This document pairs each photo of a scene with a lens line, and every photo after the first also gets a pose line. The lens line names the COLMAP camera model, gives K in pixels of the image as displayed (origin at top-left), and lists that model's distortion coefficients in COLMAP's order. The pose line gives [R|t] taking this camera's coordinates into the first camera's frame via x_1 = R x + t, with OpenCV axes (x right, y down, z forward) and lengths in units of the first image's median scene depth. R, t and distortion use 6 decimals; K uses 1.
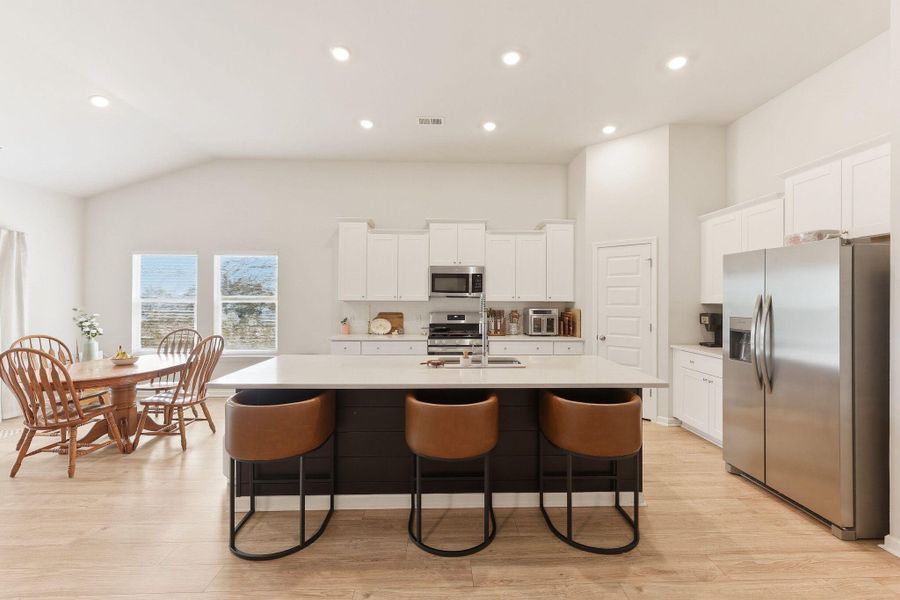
lens RADIAL K [[380.2, 0, 451.6], [0, 380.2, 299.3], [0, 0, 1]] dist [0.000122, 0.000067]
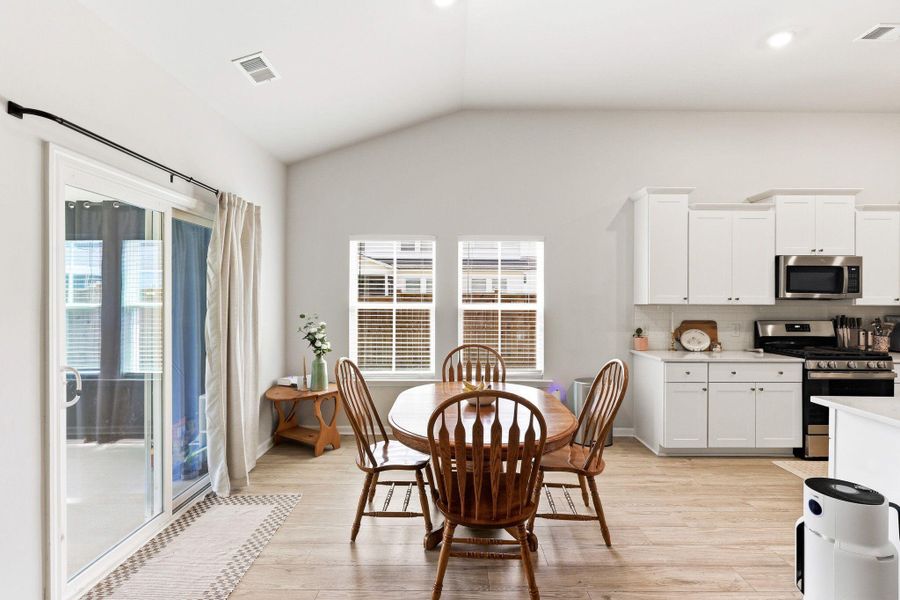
lens RADIAL K [[416.9, 0, 451.5], [0, 416.9, 300.8], [0, 0, 1]] dist [0.000037, 0.000038]
pose [[0.999624, 0.002092, -0.027345, -0.650982], [-0.002034, 0.999996, 0.002155, -0.003478], [0.027350, -0.002098, 0.999624, 0.211950]]
